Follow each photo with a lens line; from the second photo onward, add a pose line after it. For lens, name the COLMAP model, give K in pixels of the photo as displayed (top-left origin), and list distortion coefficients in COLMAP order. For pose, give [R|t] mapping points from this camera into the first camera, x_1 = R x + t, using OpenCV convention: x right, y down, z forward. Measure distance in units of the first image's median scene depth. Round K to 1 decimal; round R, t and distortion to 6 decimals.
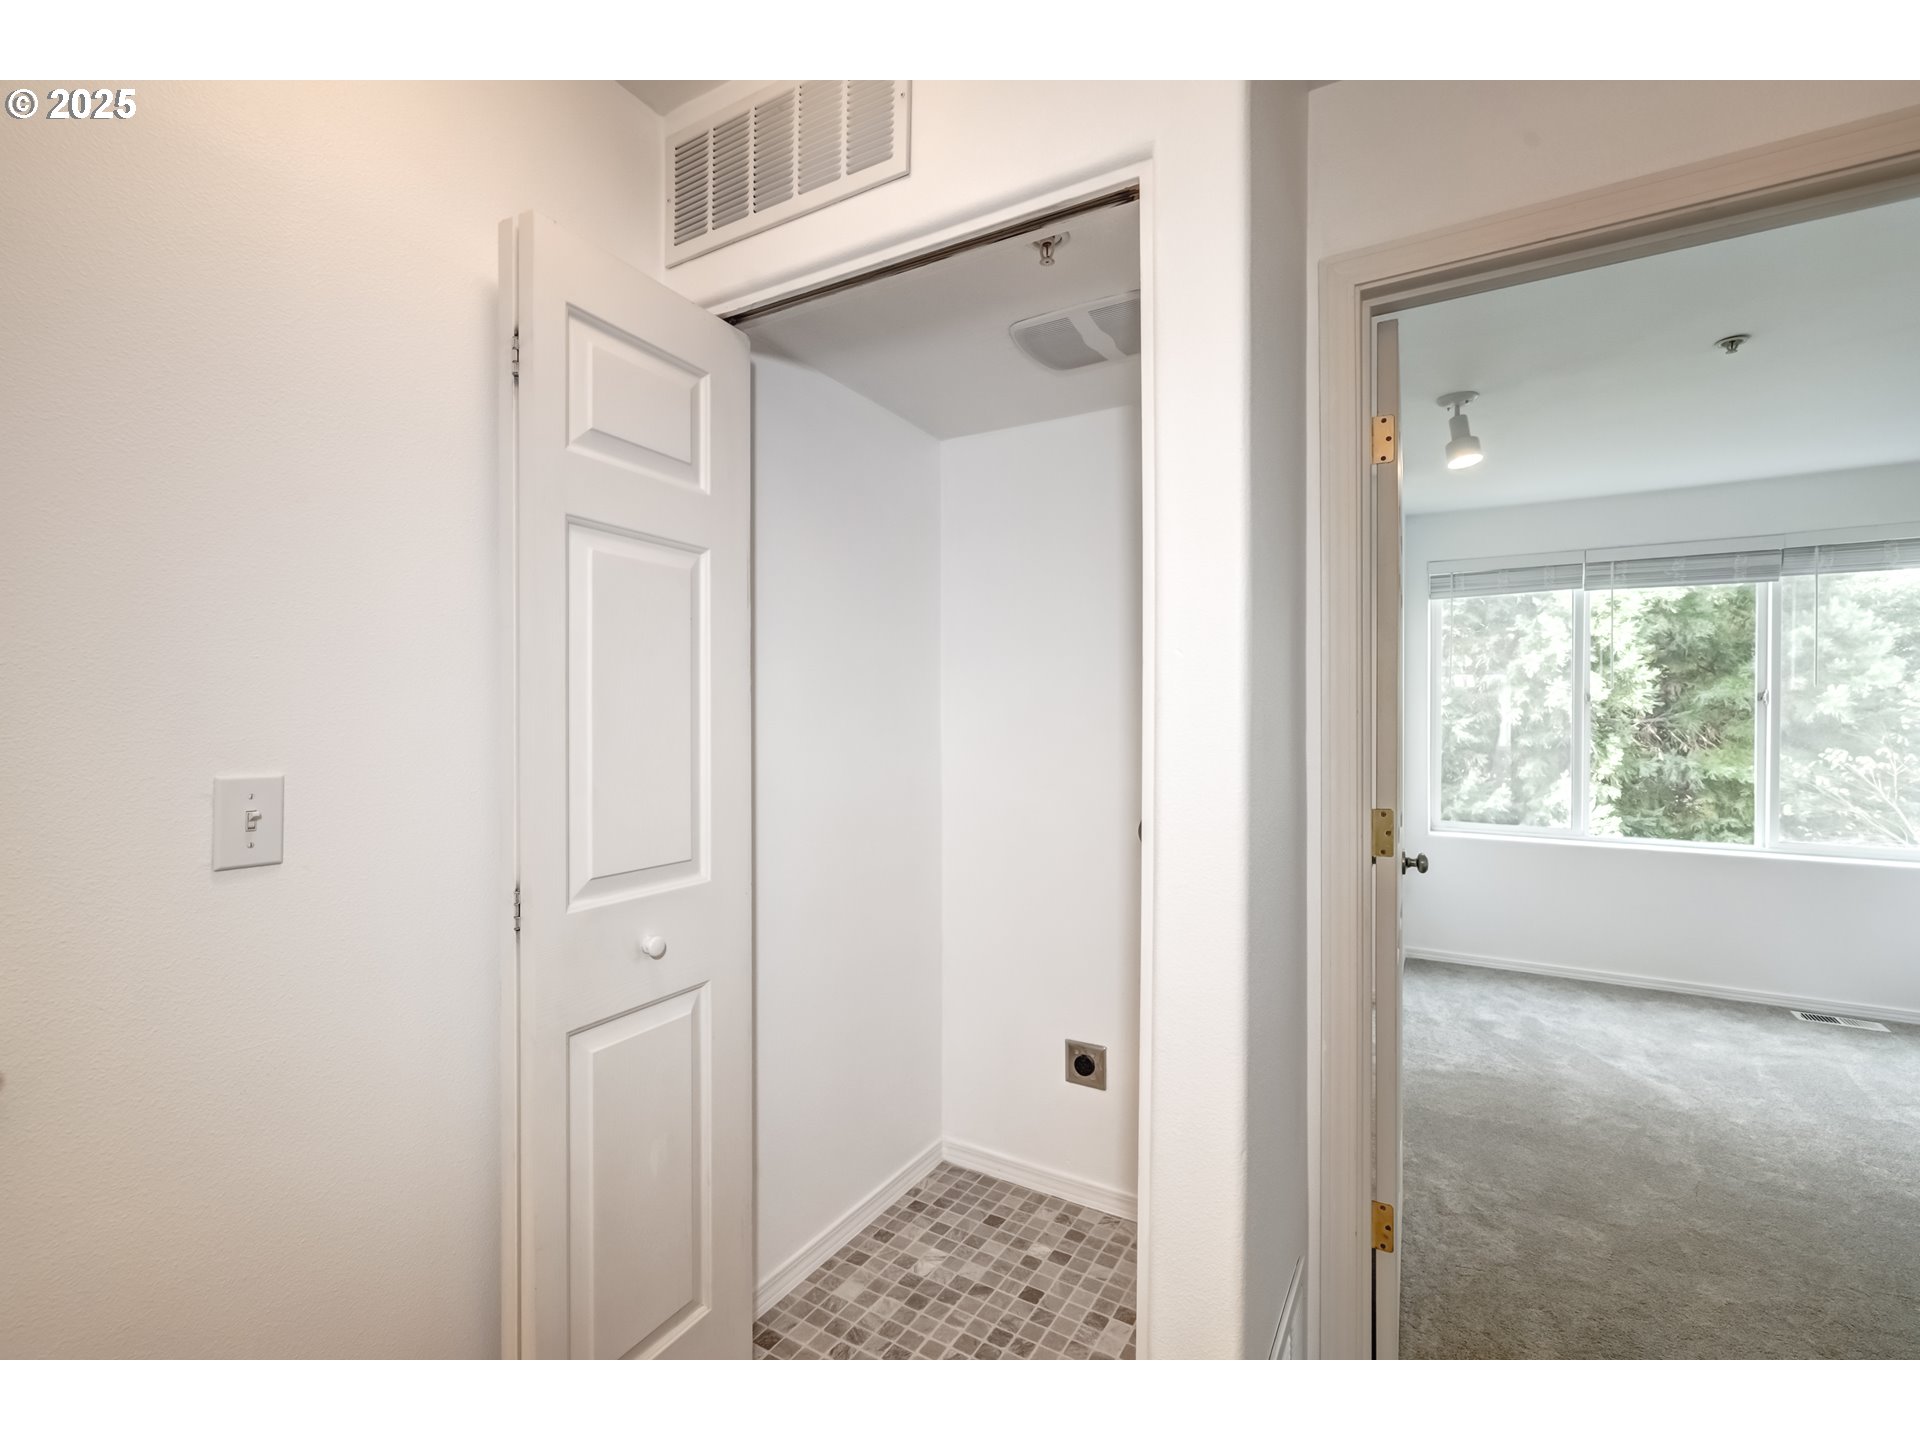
lens RADIAL K [[847.5, 0, 950.0], [0, 847.5, 717.1], [0, 0, 1]] dist [-0.001170, 0.000088]
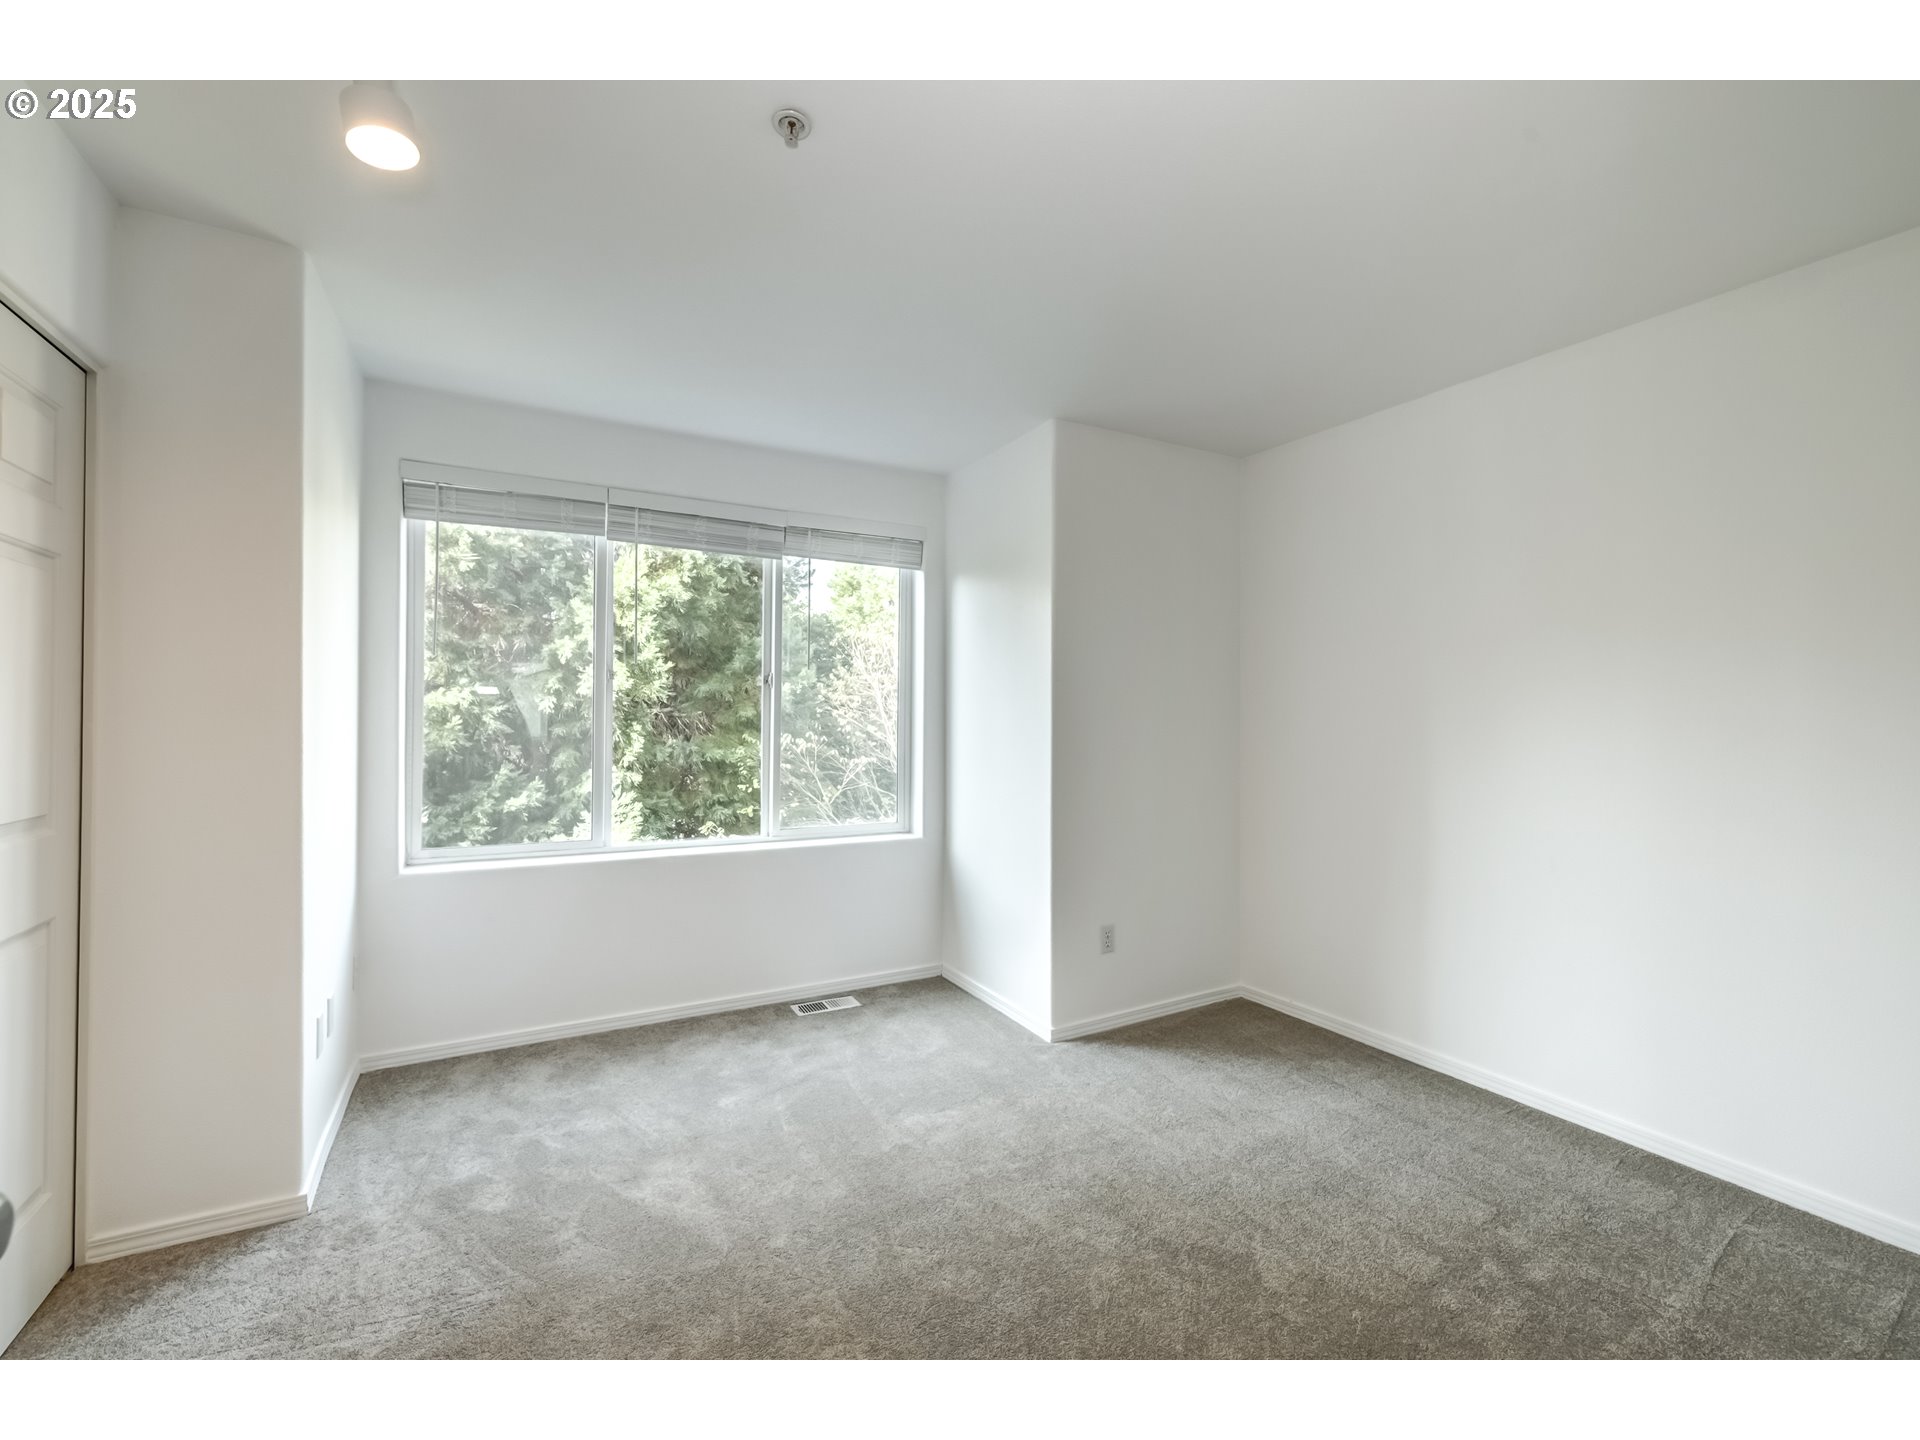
lens RADIAL K [[847.5, 0, 950.0], [0, 847.5, 717.1], [0, 0, 1]] dist [-0.001170, 0.000088]
pose [[0.523535, -0.001714, 0.852002, 0.098145], [-0.007103, 0.999954, 0.006376, 0.004265], [-0.851975, -0.009390, 0.523499, 0.126123]]
